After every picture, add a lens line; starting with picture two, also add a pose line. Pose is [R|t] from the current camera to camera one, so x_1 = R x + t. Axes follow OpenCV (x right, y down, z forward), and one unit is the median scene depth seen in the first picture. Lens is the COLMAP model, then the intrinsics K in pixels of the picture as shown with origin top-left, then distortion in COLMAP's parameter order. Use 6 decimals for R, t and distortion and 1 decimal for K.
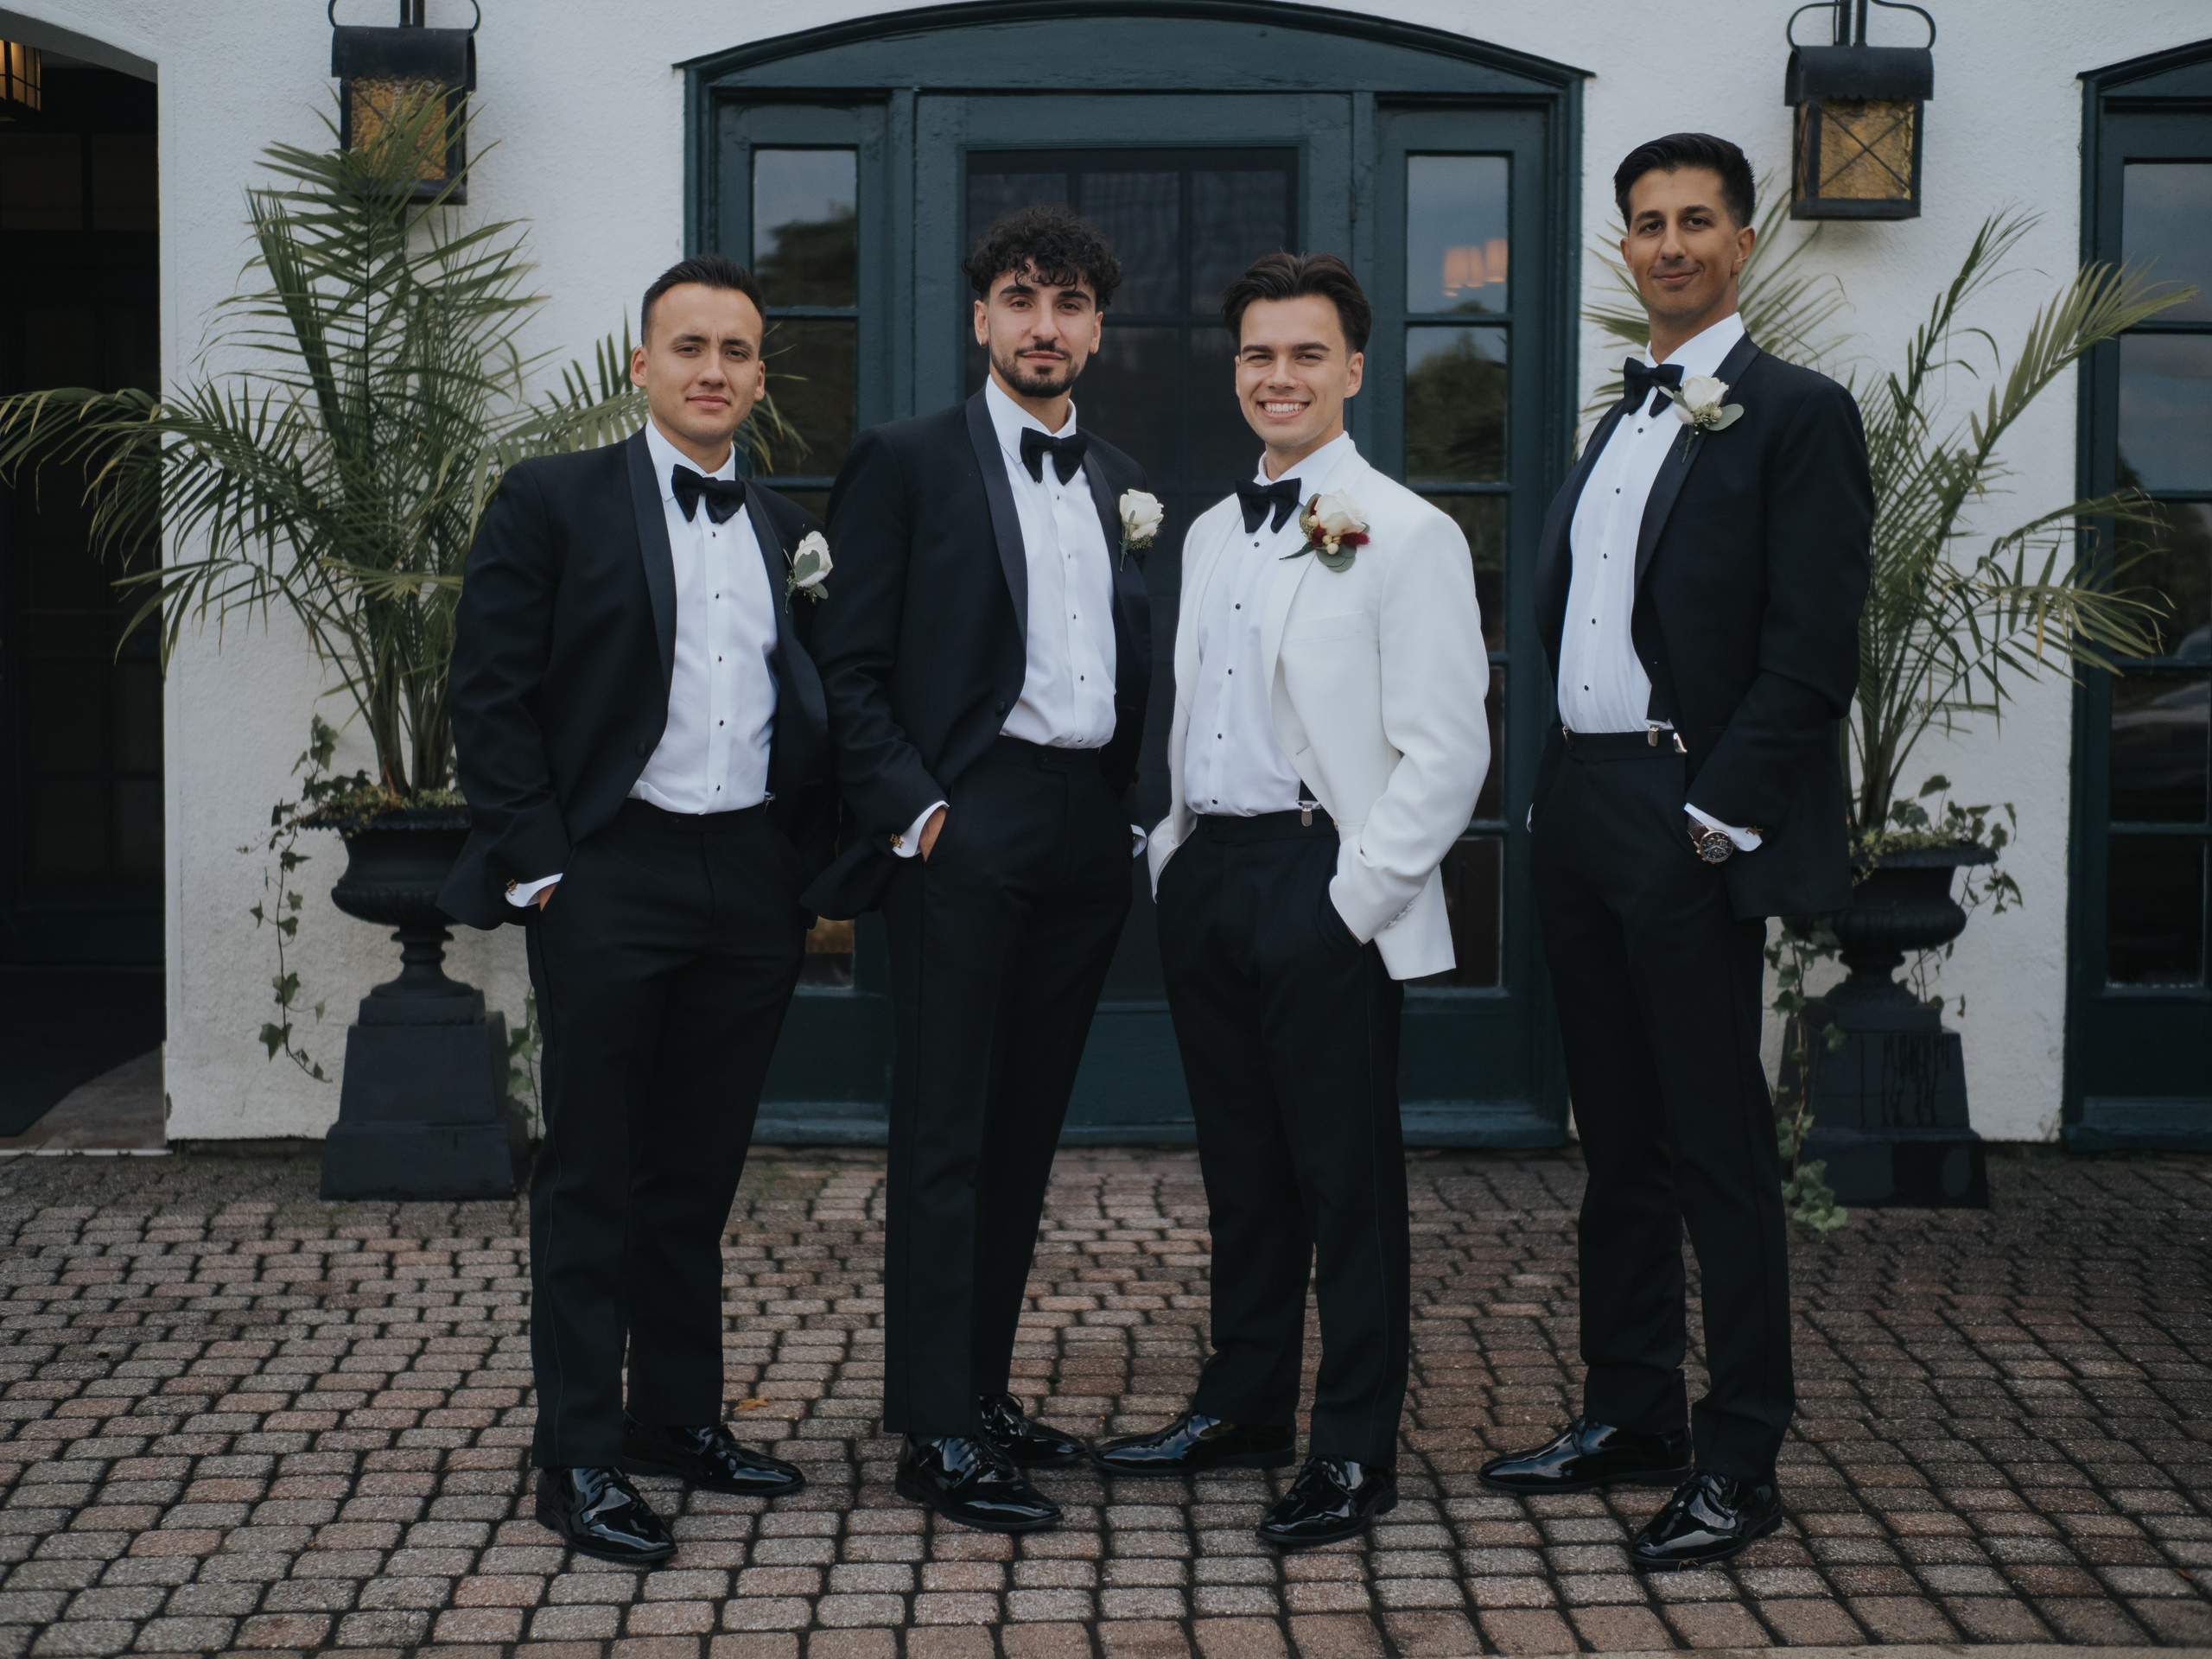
lens RADIAL K [[3263.0, 0, 1087.9], [0, 3263.0, 818.0], [0, 0, 1]] dist [-0.147039, 0.647077]
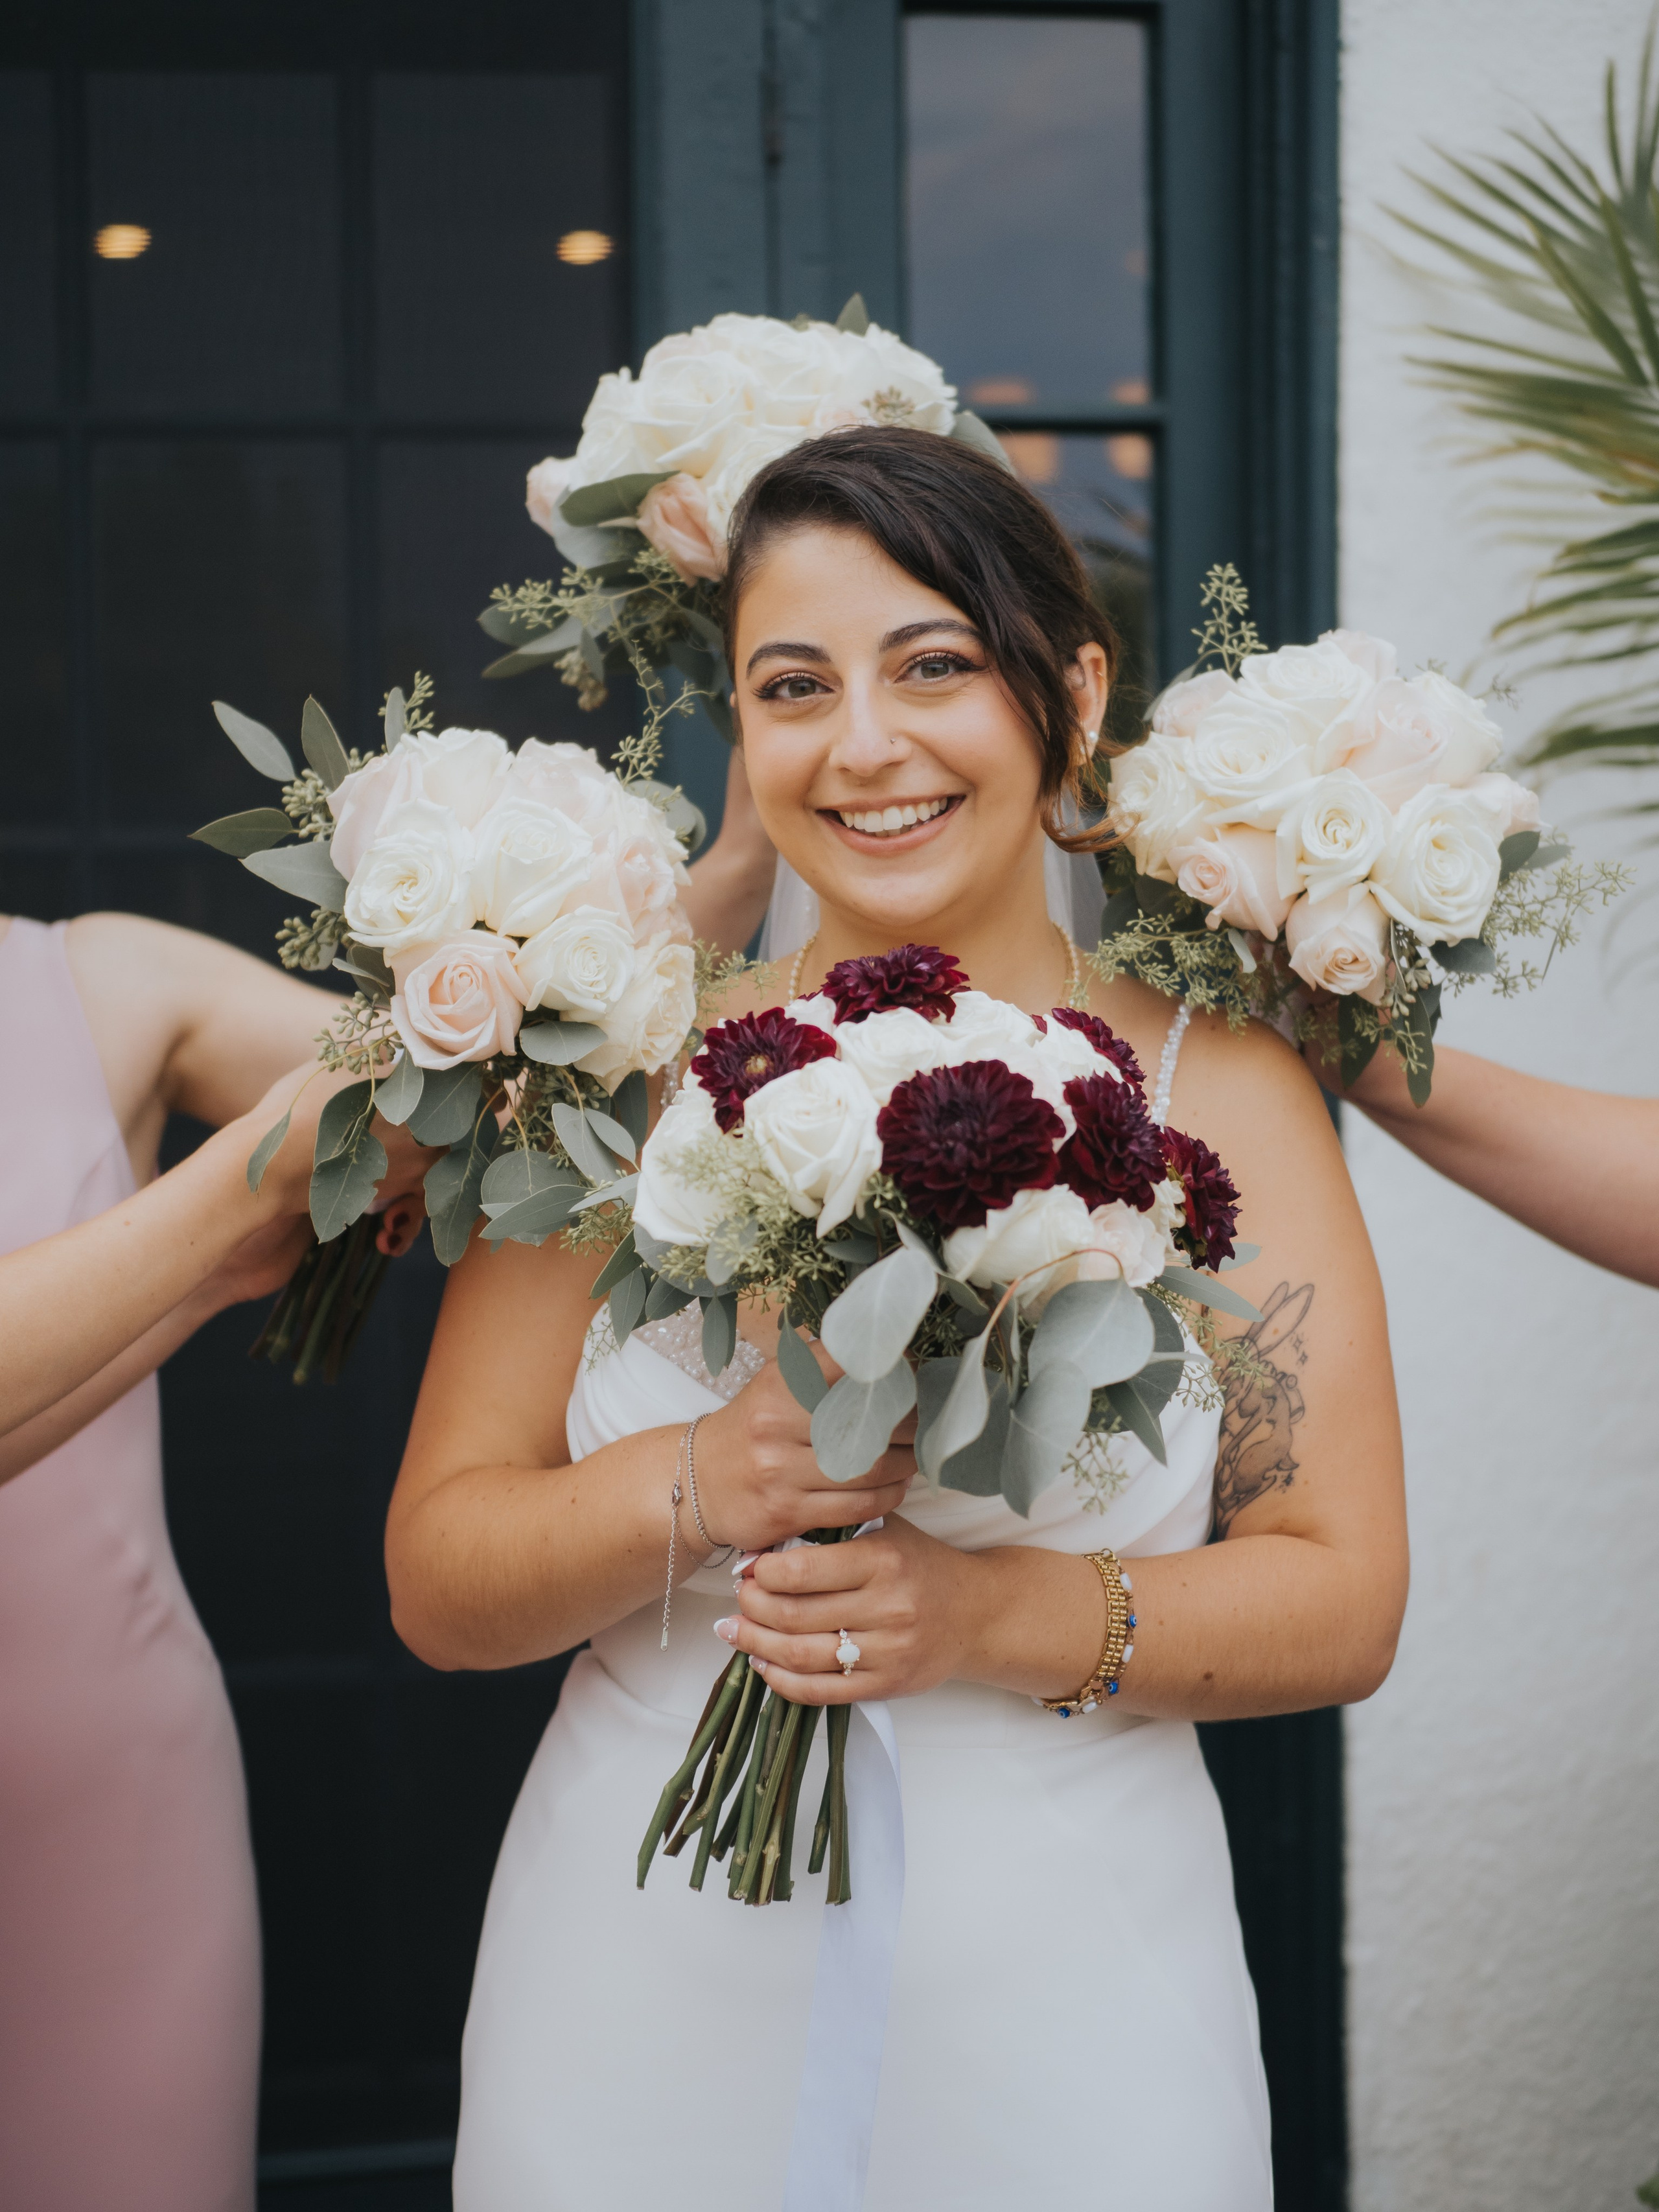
lens RADIAL K [[3262.8, 0, 829.5], [0, 3262.8, 1106.0], [0, 0, 1]] dist [-0.147039, 0.647077]
pose [[0.992926, -0.021879, 0.116705, 0.042326], [0.021477, 0.999758, 0.004695, -0.075004], [-0.116780, -0.002156, 0.993156, 0.646412]]
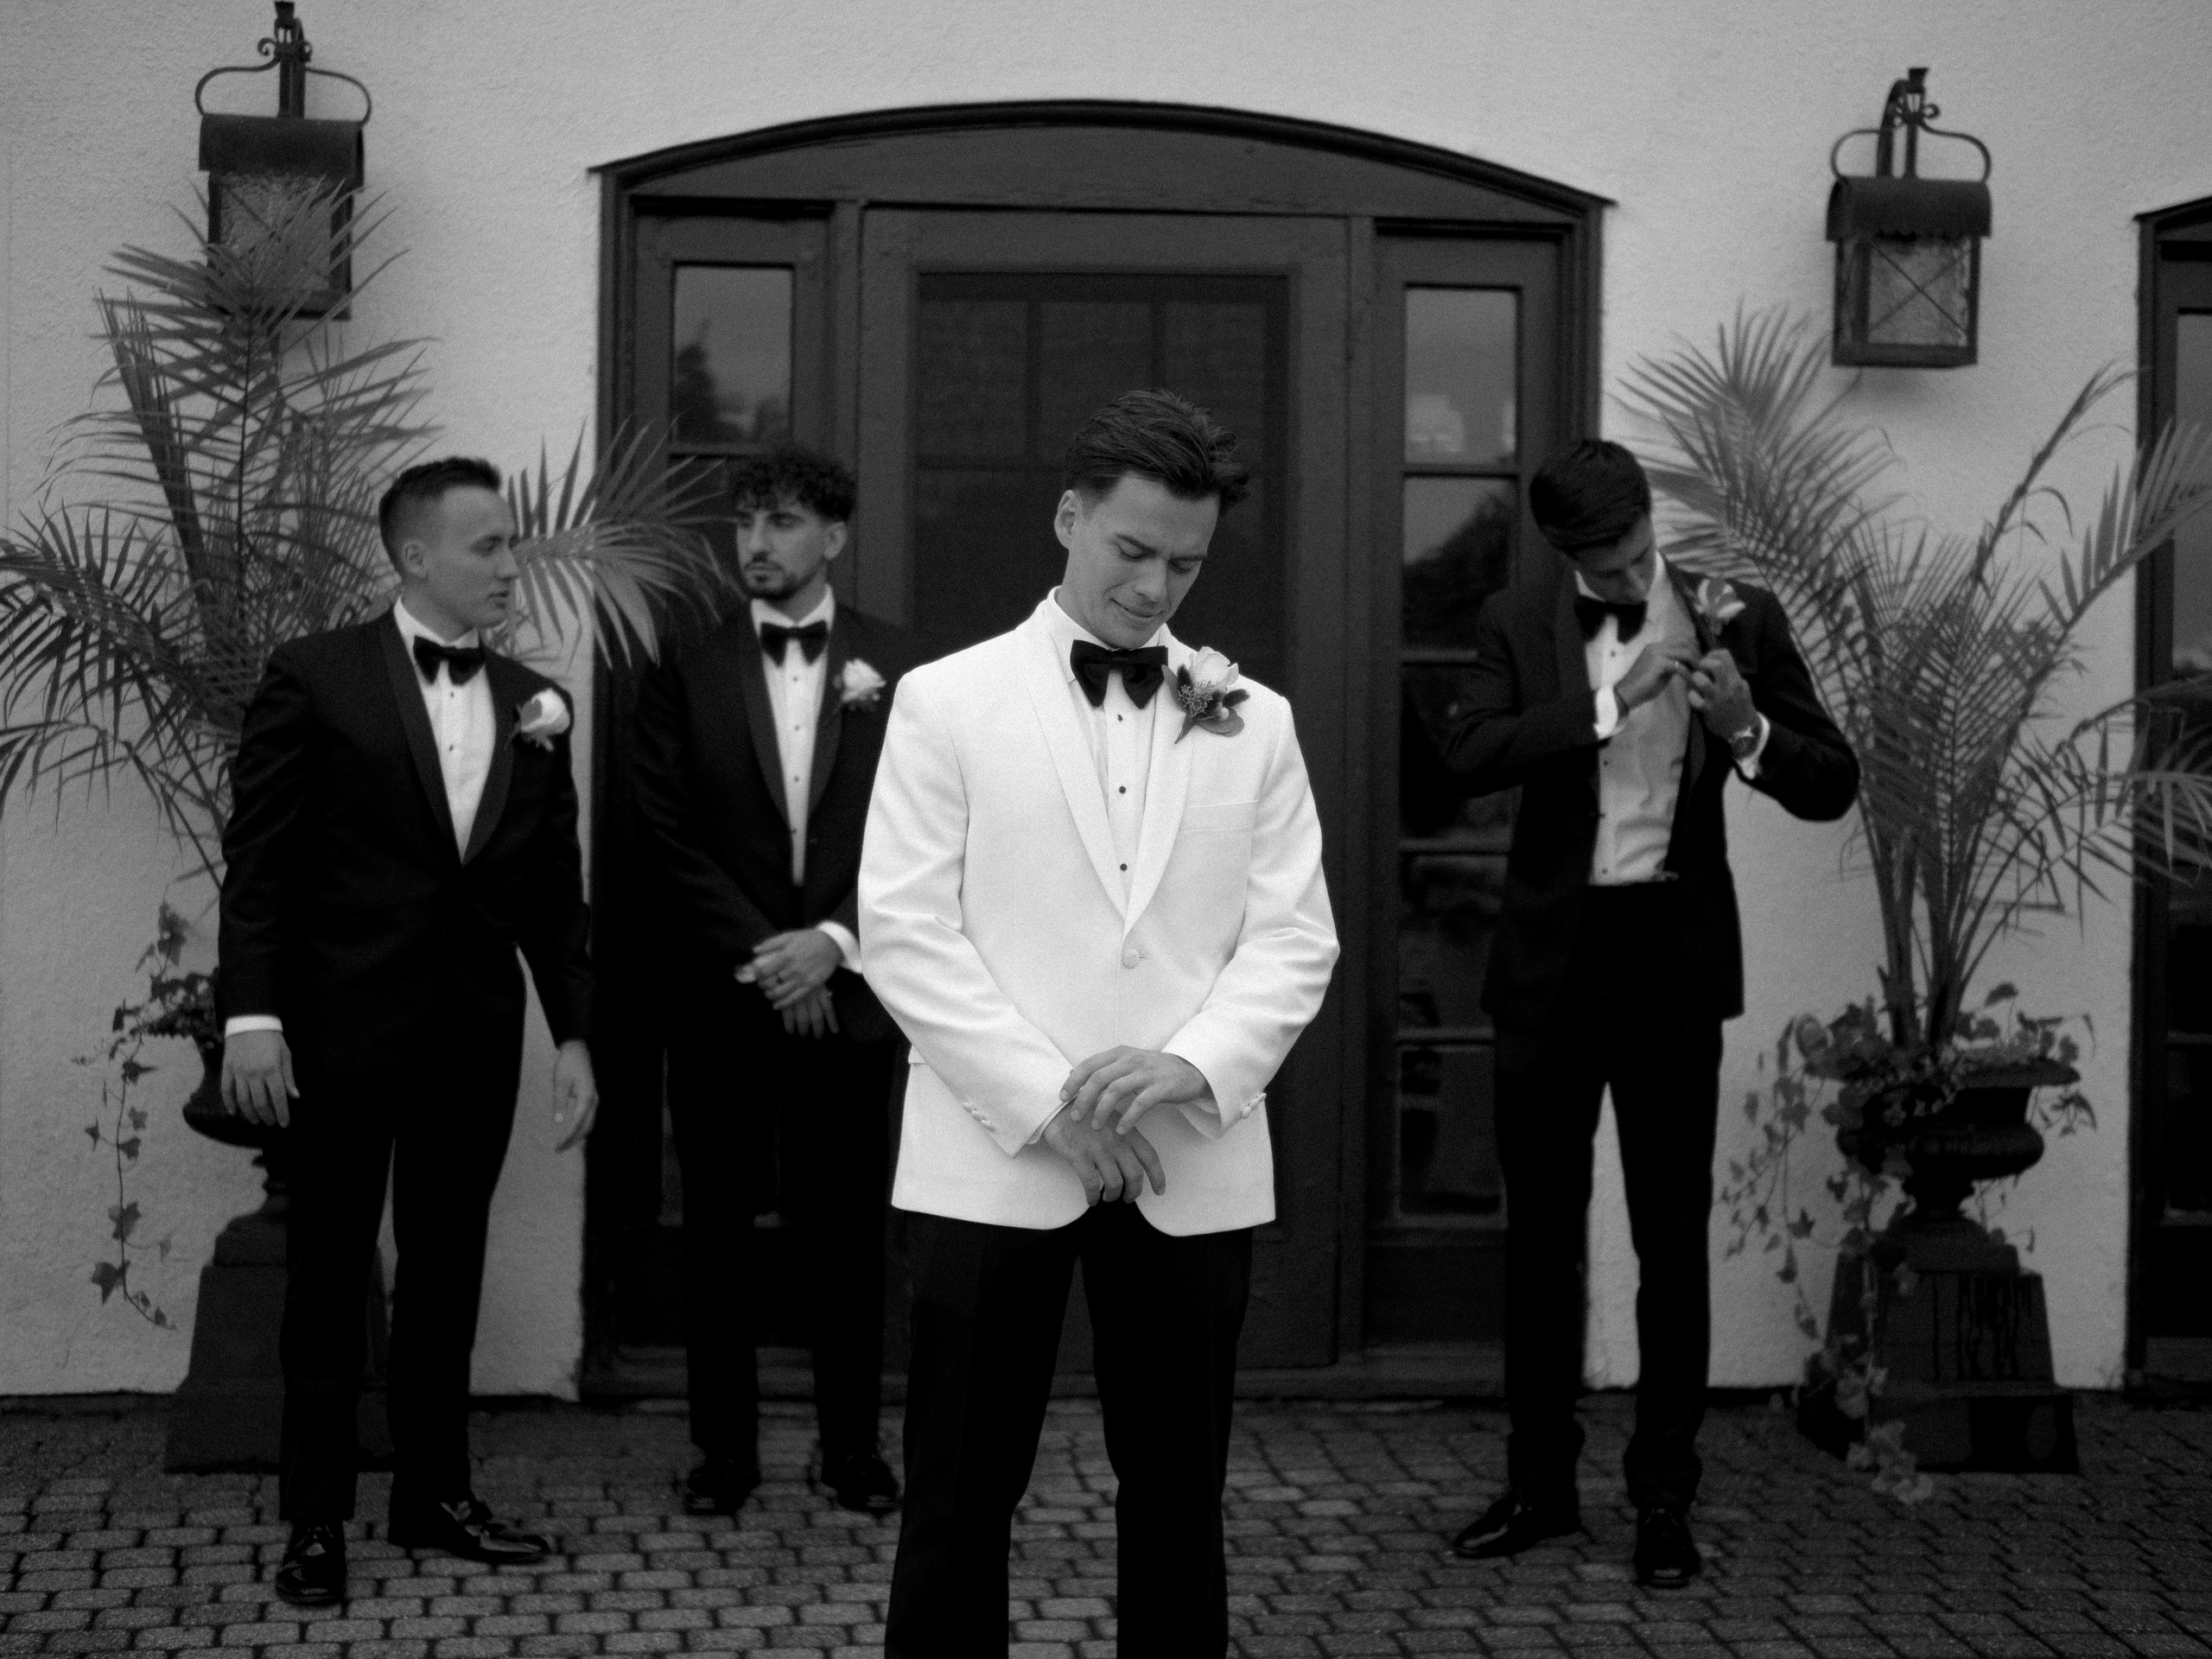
lens RADIAL K [[3267.5, 0, 1098.2], [0, 3267.5, 815.6], [0, 0, 1]] dist [-0.150097, 0.662423]
pose [[0.997512, 0.008952, 0.069928, -0.052203], [-0.005240, 0.998576, -0.053083, -0.010581], [-0.070304, 0.052584, 0.996139, 0.123675]]
